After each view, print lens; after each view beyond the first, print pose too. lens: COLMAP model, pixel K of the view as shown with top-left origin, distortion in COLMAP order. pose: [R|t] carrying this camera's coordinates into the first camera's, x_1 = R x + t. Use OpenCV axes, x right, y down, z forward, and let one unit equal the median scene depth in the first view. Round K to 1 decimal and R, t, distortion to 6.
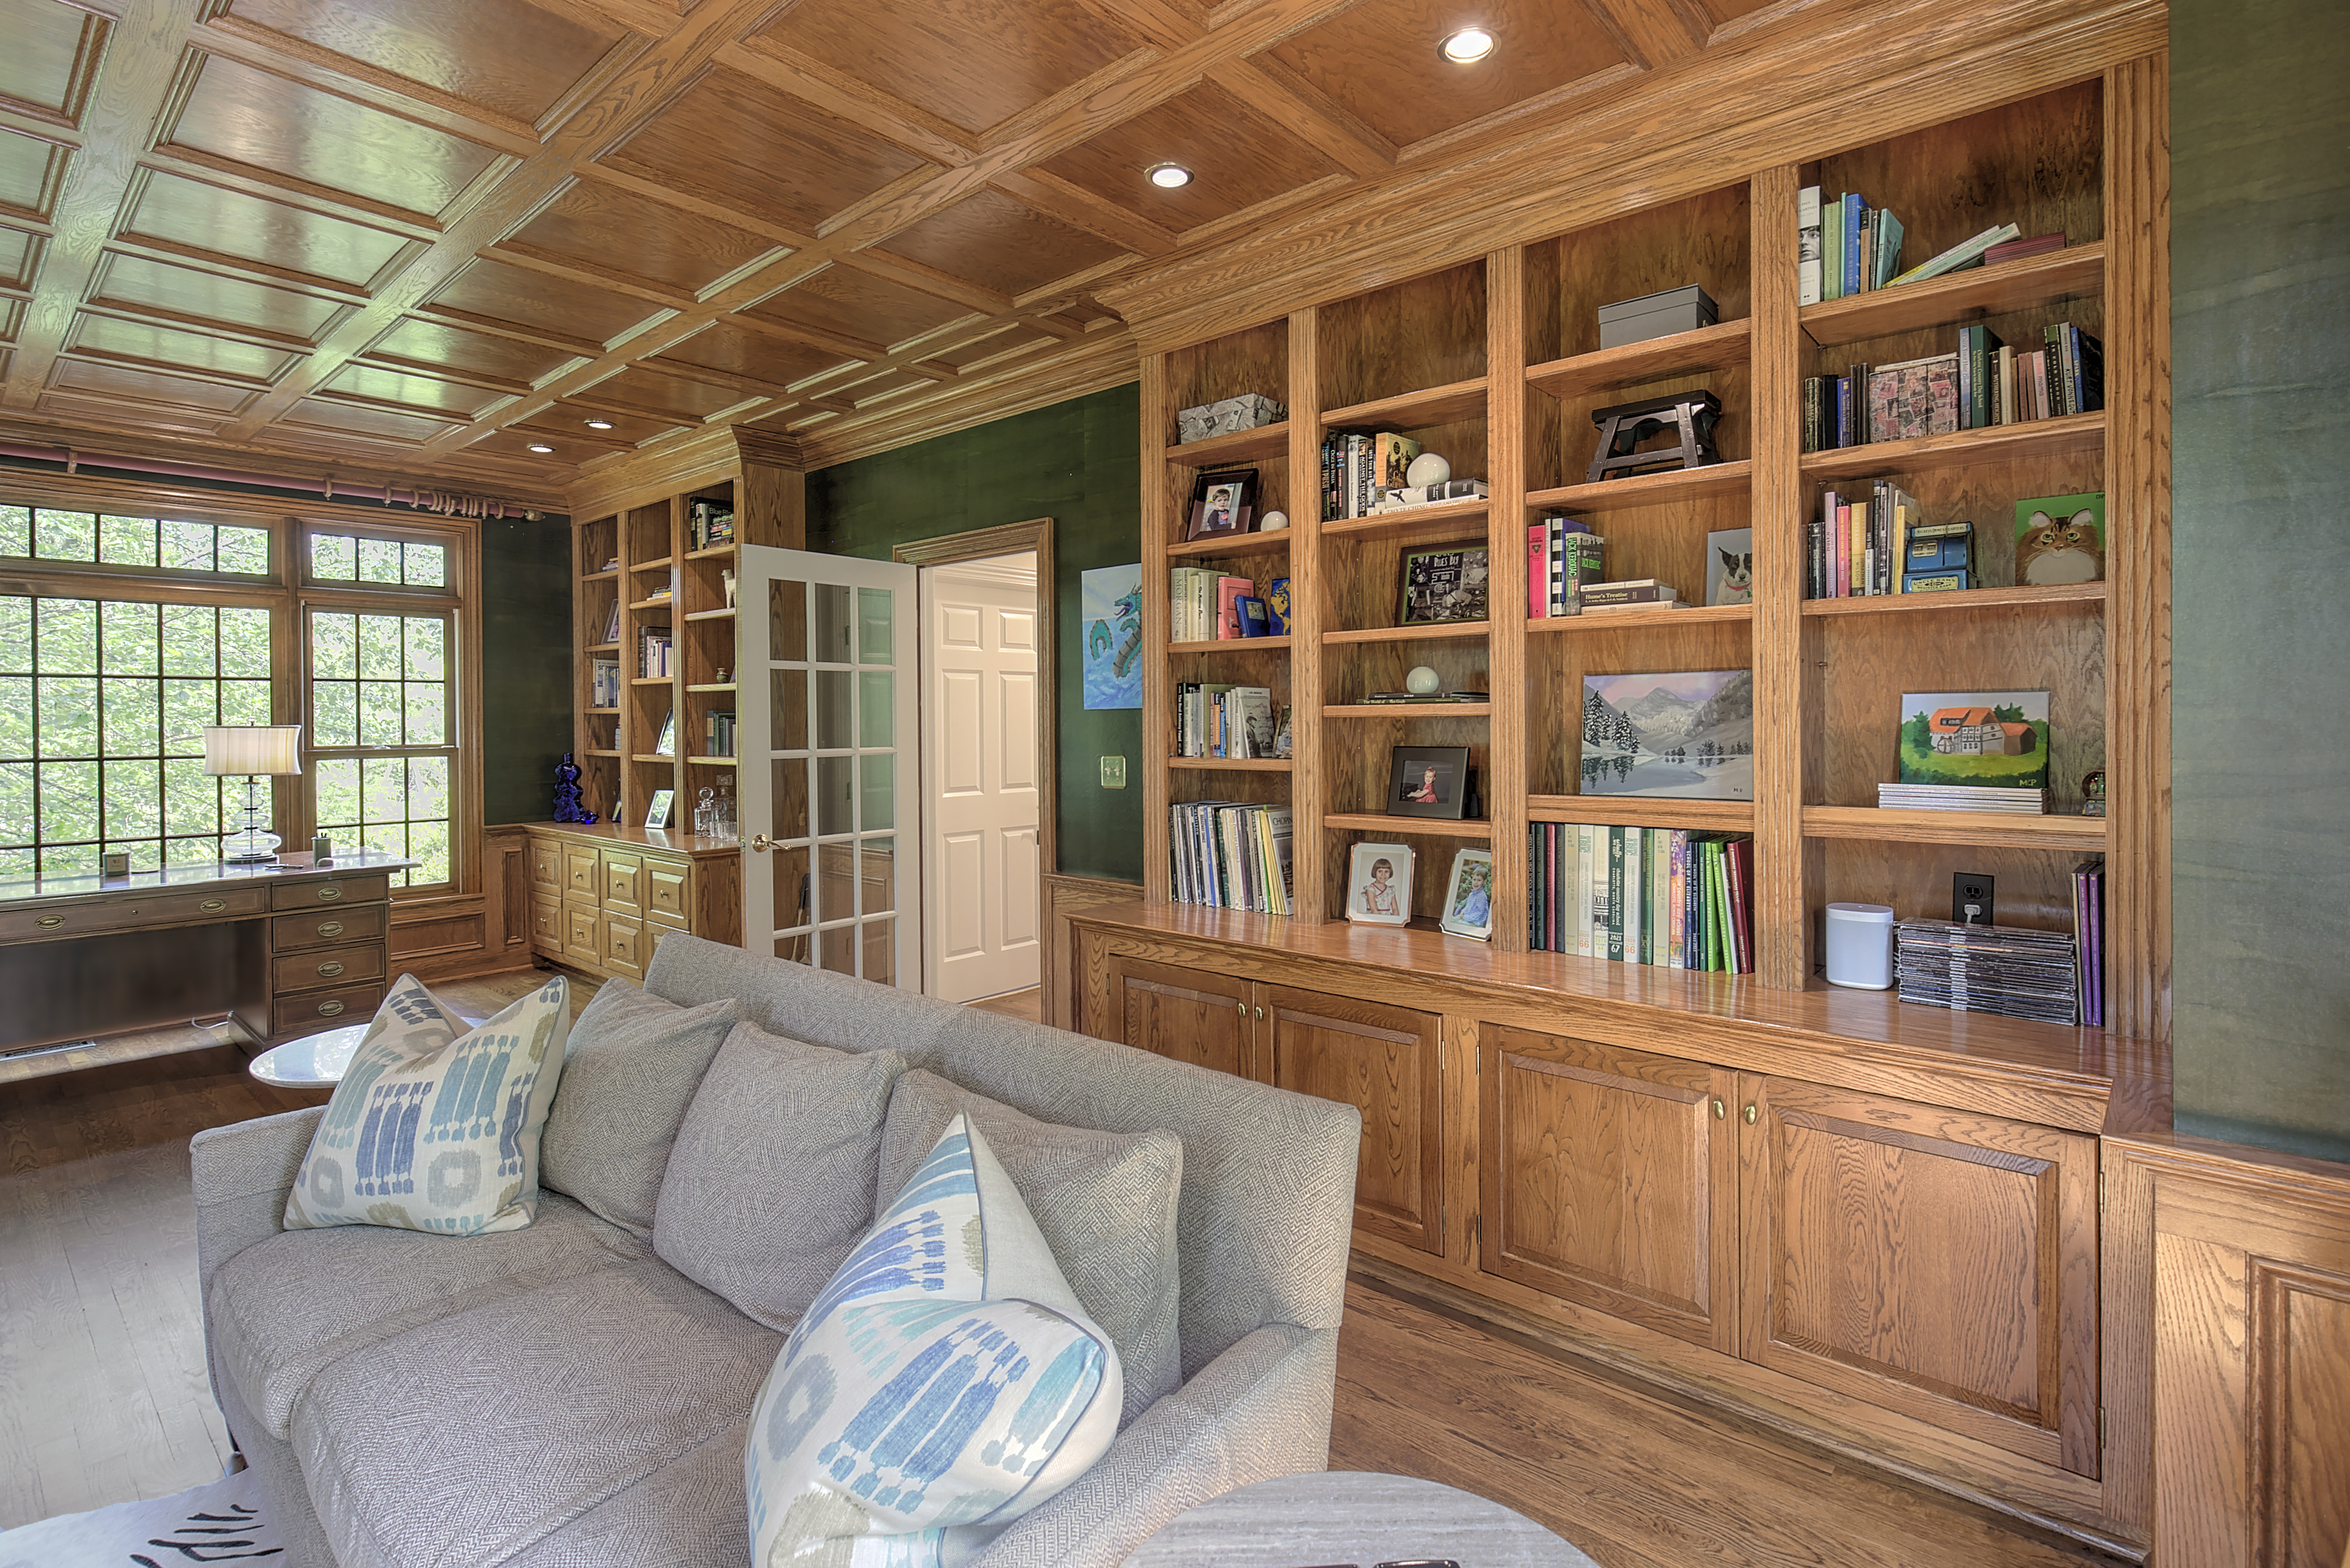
lens RADIAL K [[1112.2, 0, 1175.7], [0, 1112.2, 702.7], [0, 0, 1]] dist [-0.003399, 0.001012]
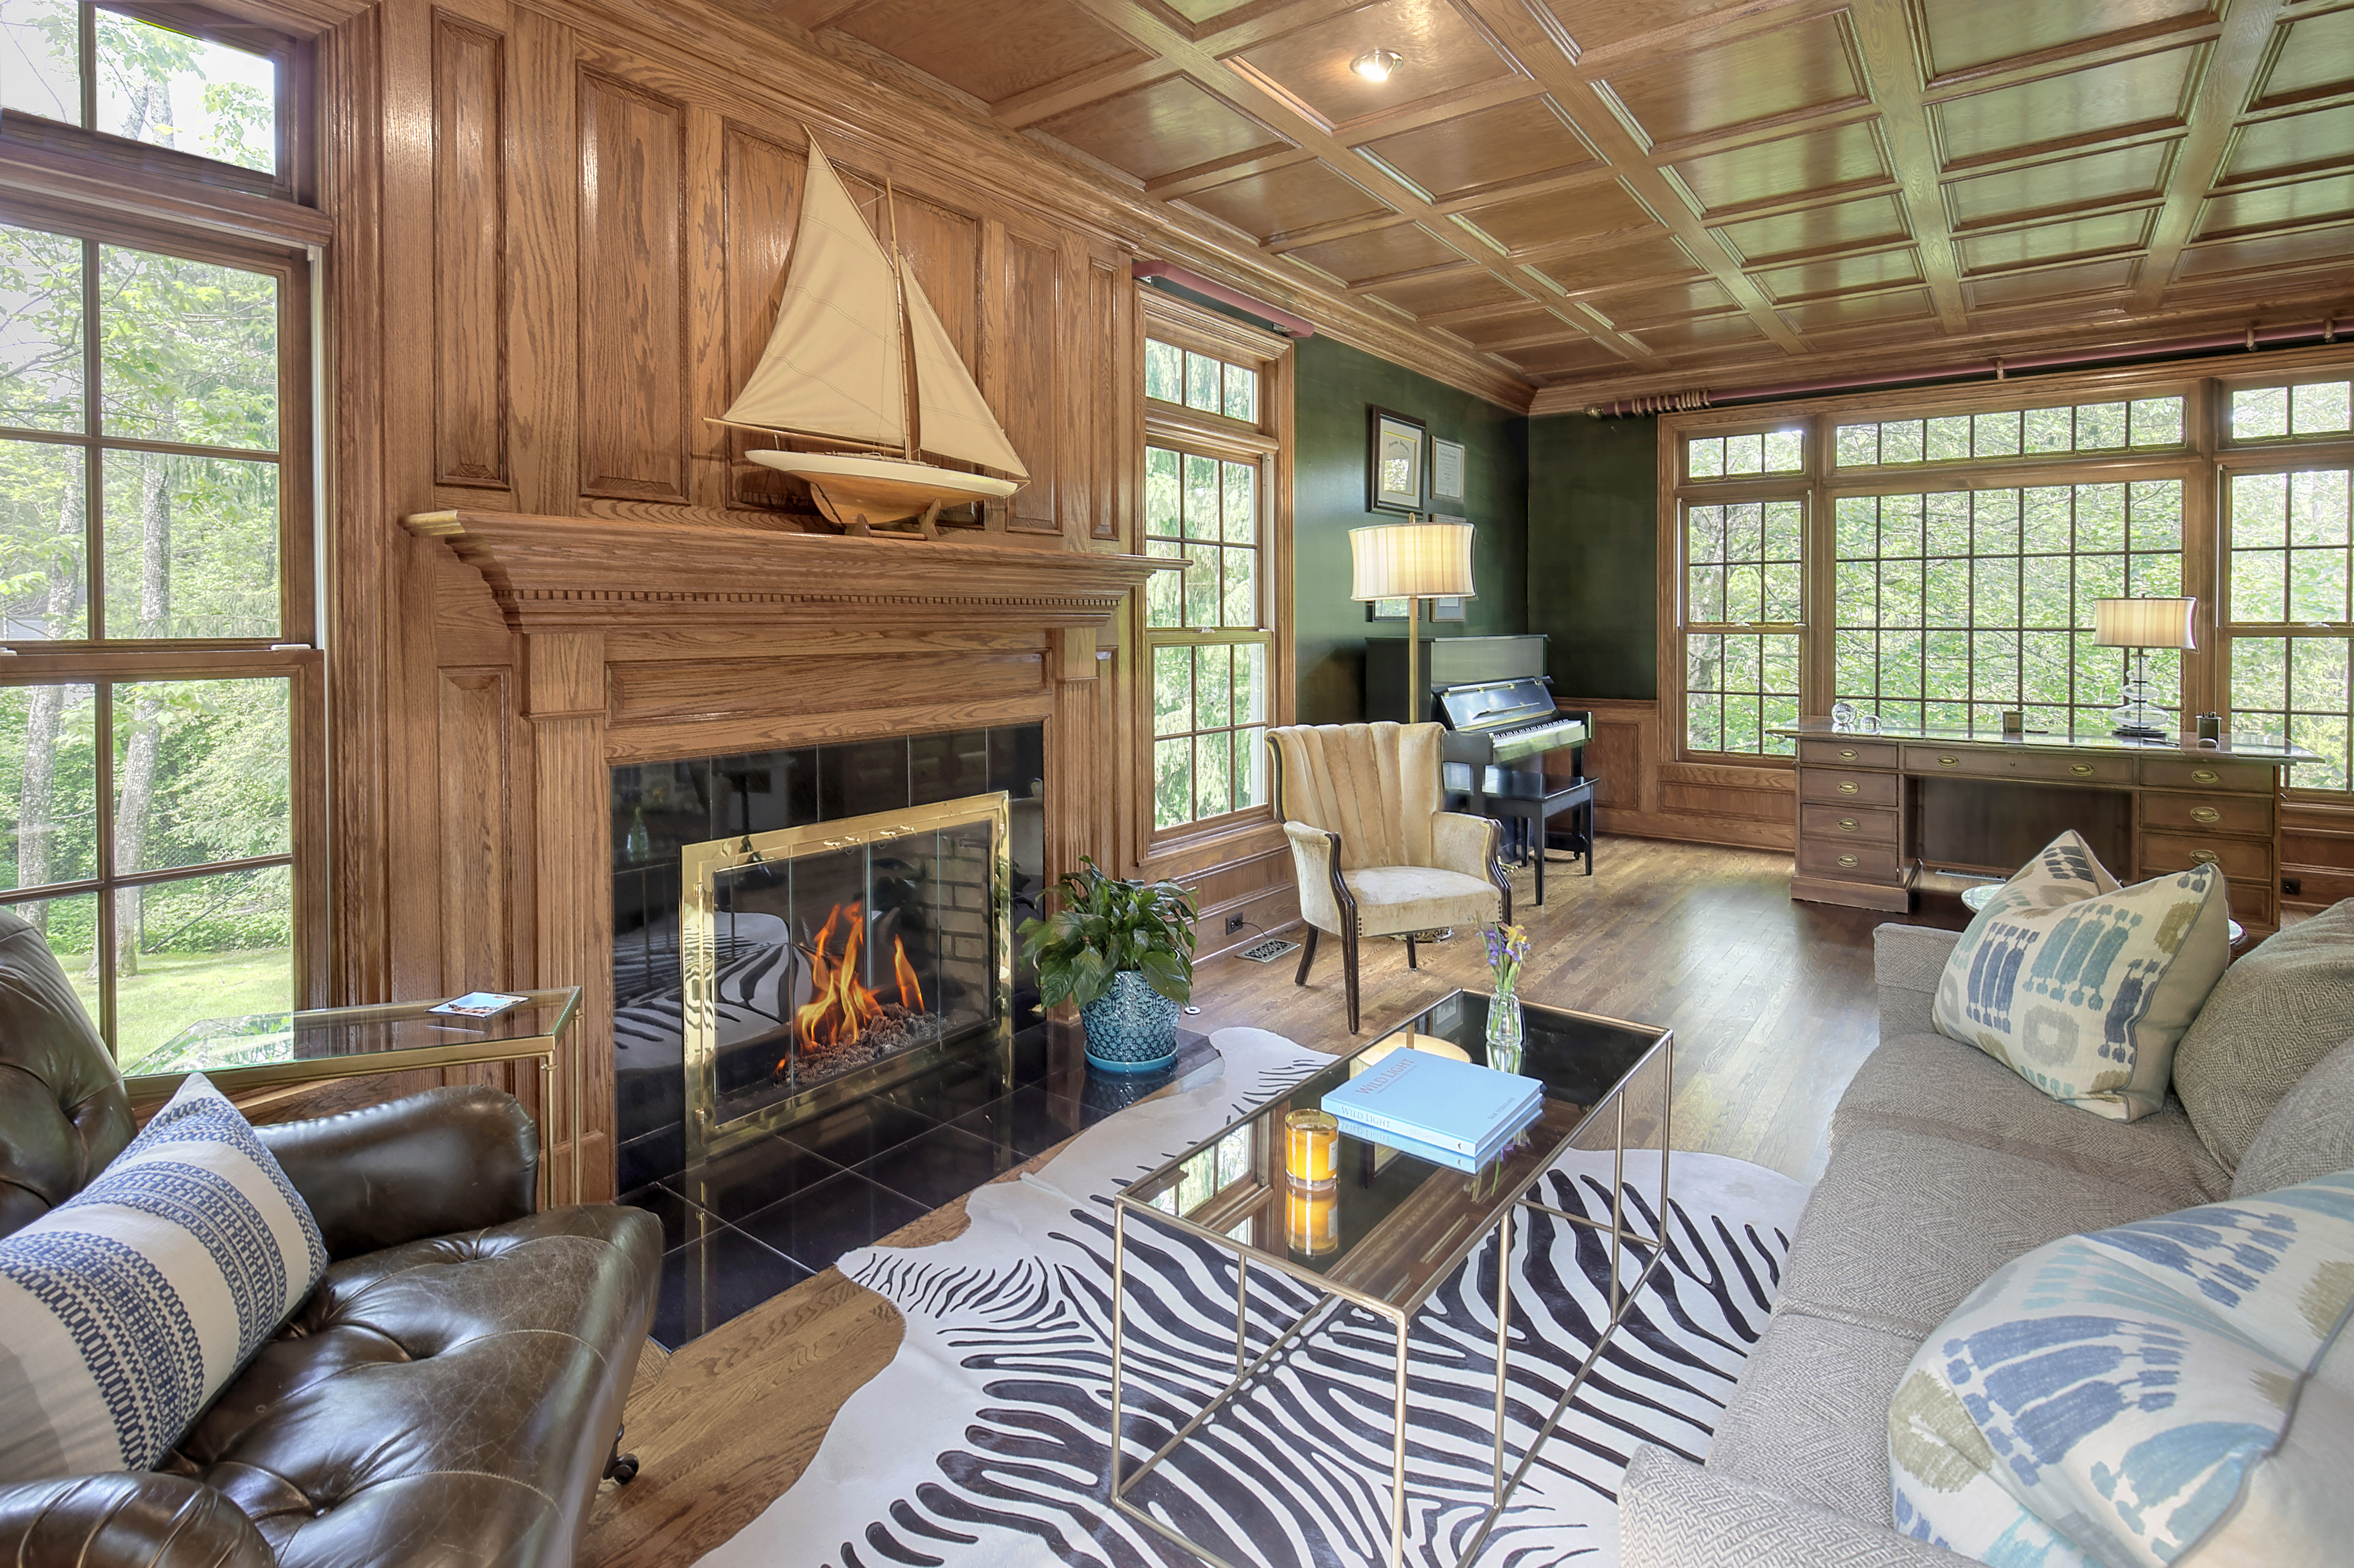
lens RADIAL K [[1141.9, 0, 1184.4], [0, 1141.9, 599.6], [0, 0, 1]] dist [0.005378, -0.000098]
pose [[0.081824, -0.009988, -0.996597, 0.265604], [0.013863, 0.999864, -0.008882, 0.045139], [0.996550, -0.013089, 0.081951, 0.165910]]
